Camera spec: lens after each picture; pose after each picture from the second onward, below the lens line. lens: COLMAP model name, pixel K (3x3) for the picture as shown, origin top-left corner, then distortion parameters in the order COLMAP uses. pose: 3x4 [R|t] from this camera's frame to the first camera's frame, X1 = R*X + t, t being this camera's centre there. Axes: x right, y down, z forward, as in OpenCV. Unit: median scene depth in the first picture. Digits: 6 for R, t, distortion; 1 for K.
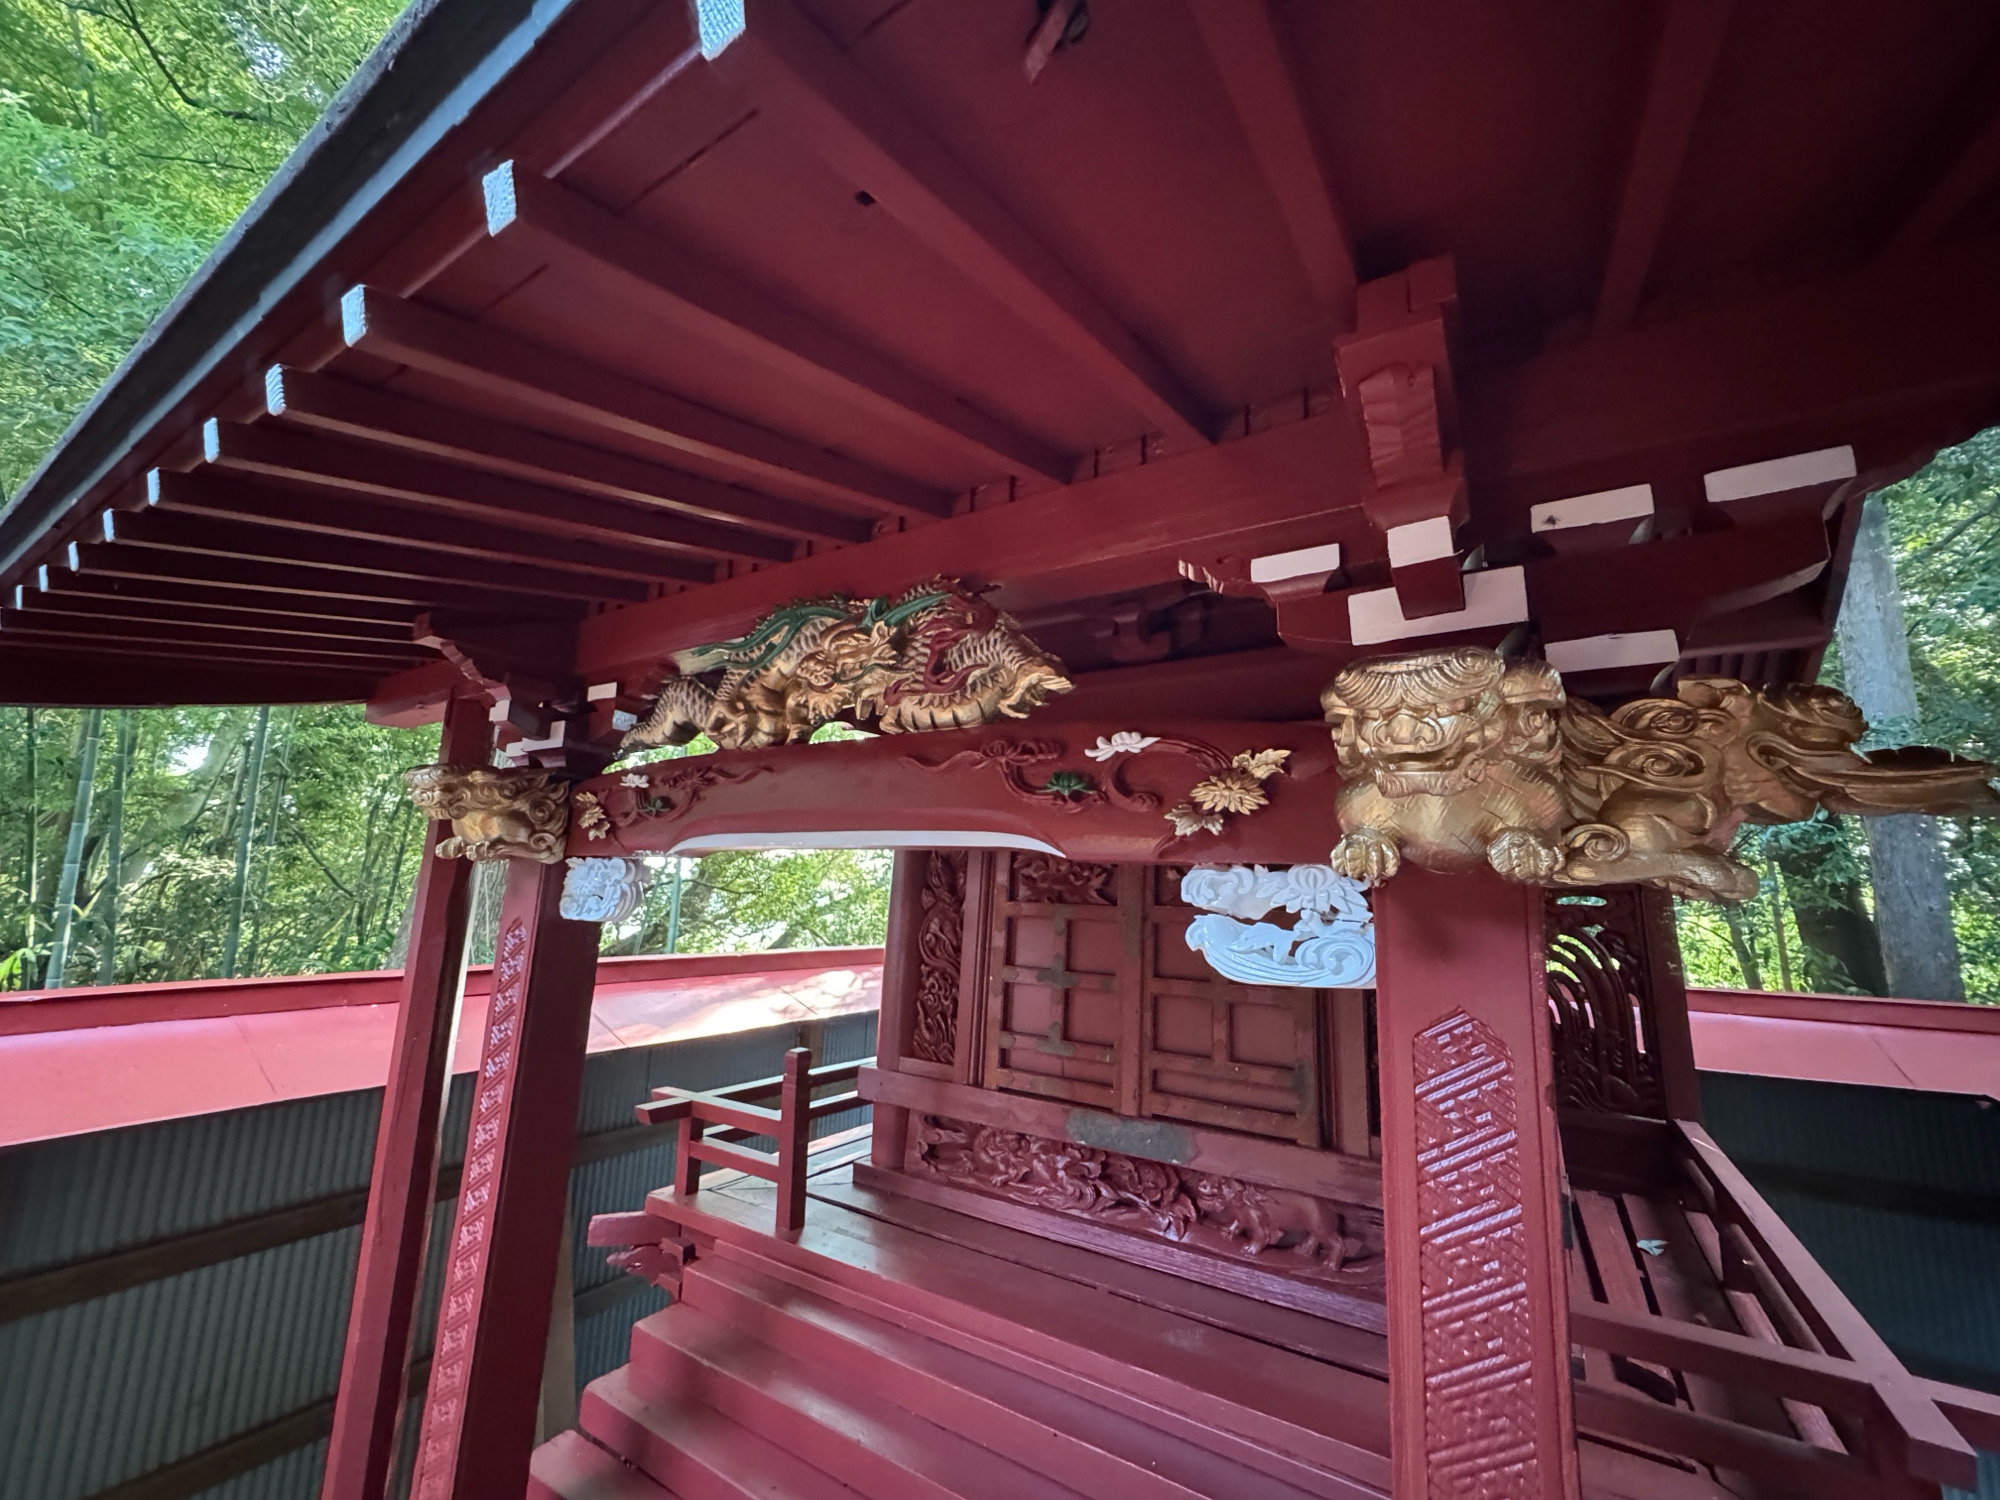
lens RADIAL K [[810.7, 0, 1002.5], [0, 810.7, 752.1], [0, 0, 1]] dist [-0.004725, -0.000150]
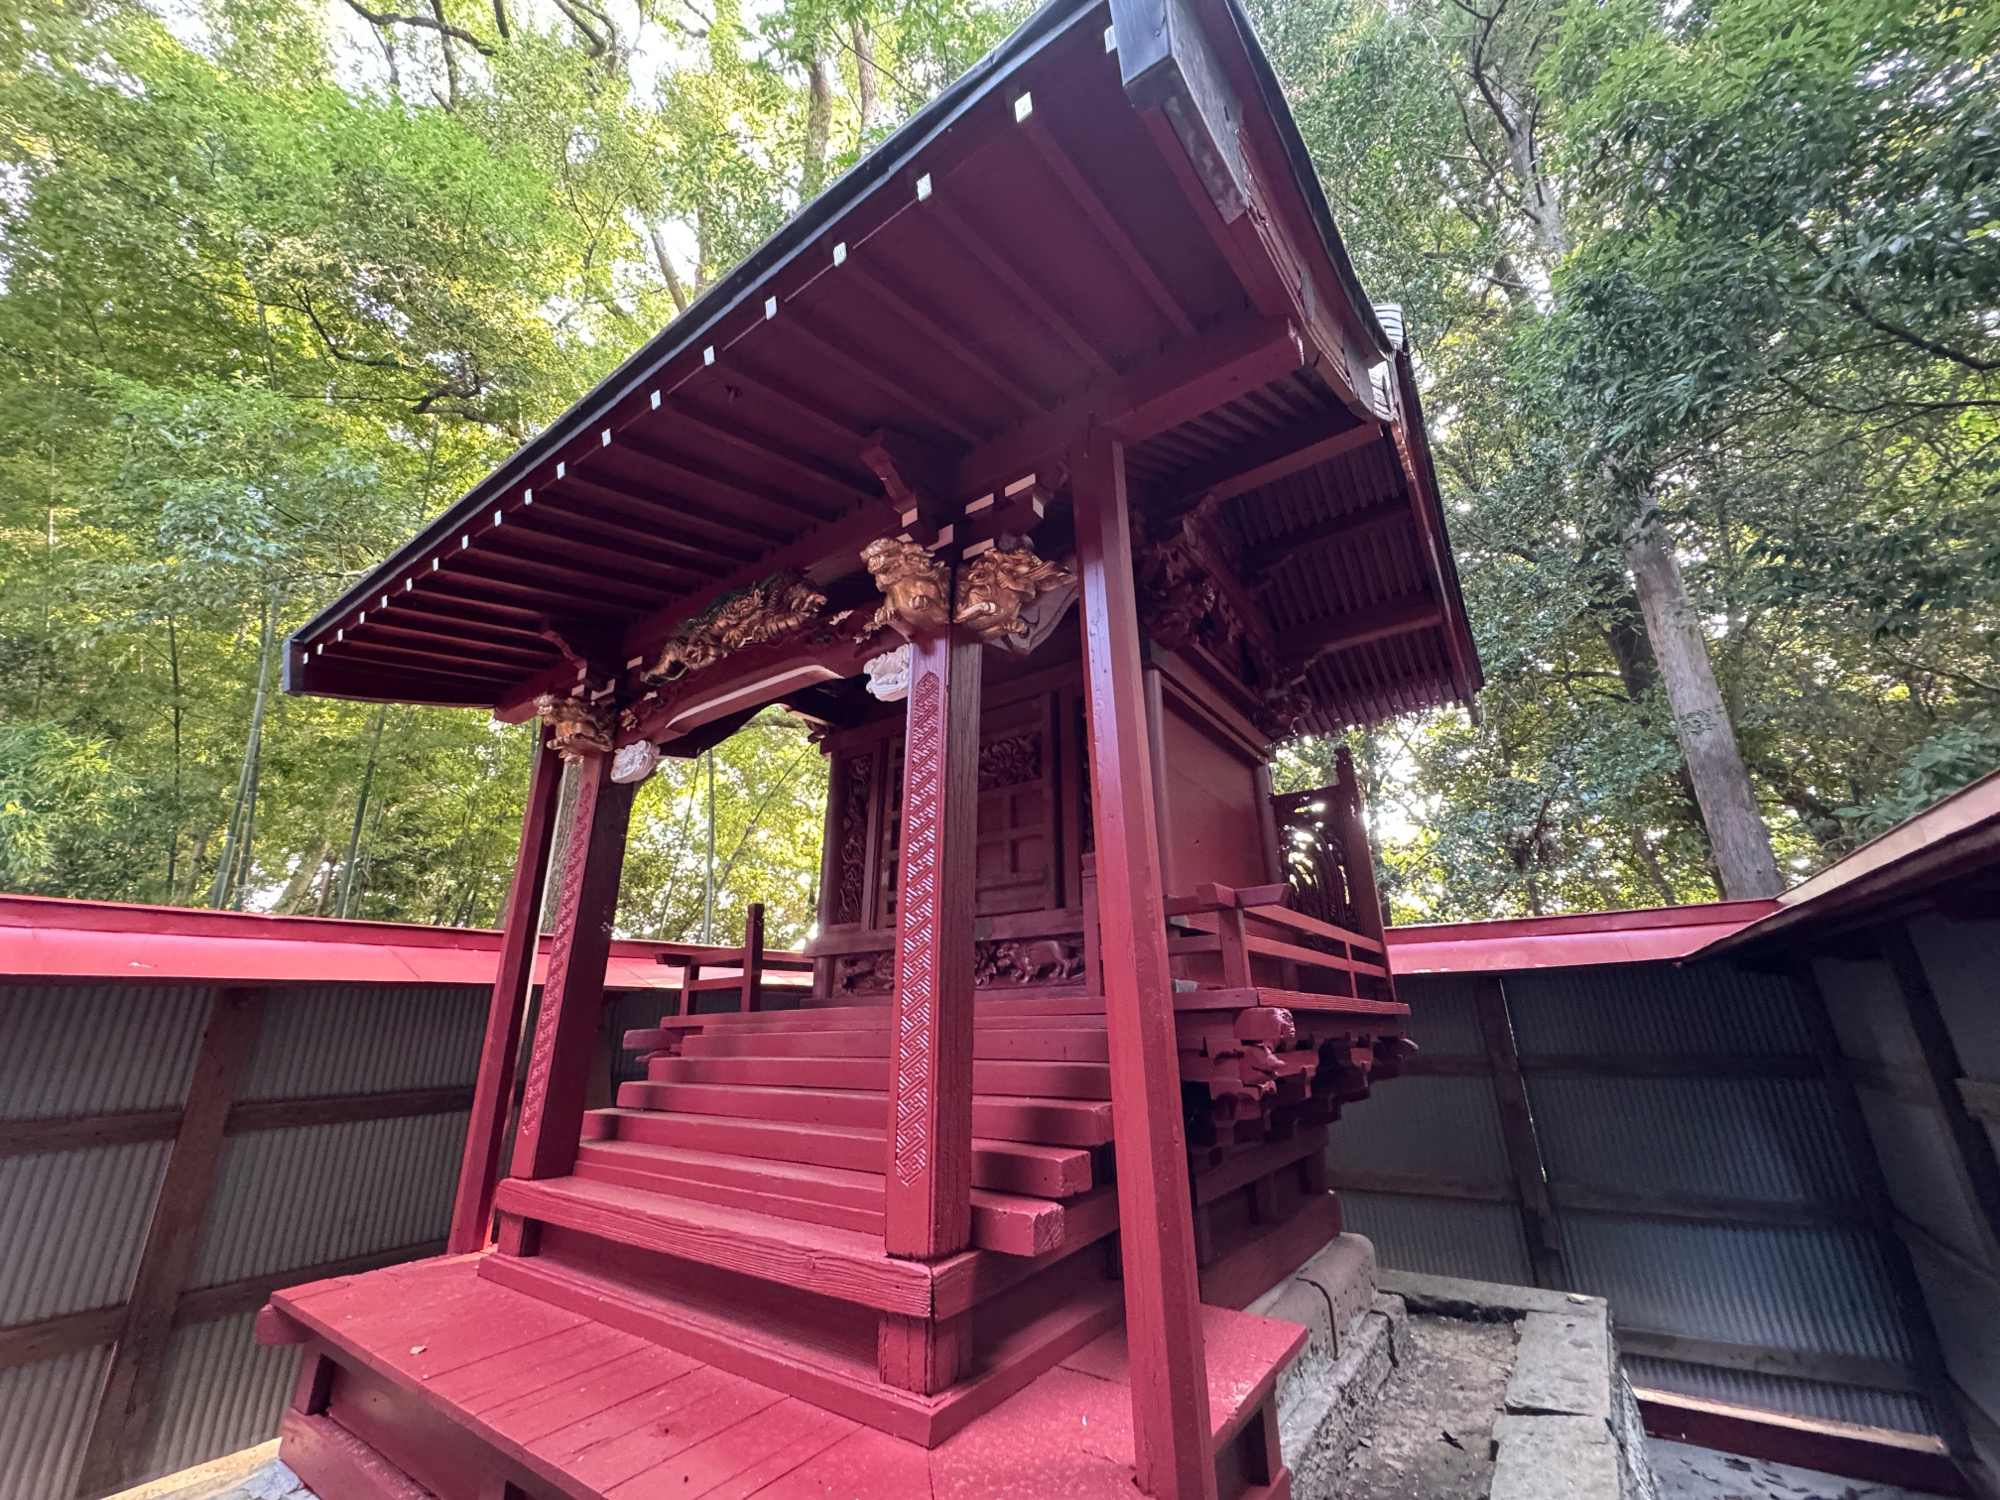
lens RADIAL K [[810.7, 0, 1004.0], [0, 810.7, 749.3], [0, 0, 1]] dist [-0.004725, -0.000150]
pose [[0.997241, -0.065951, -0.034086, 0.415412], [0.060128, 0.986827, -0.150192, 0.469416], [0.043543, 0.147728, 0.988069, -0.797302]]
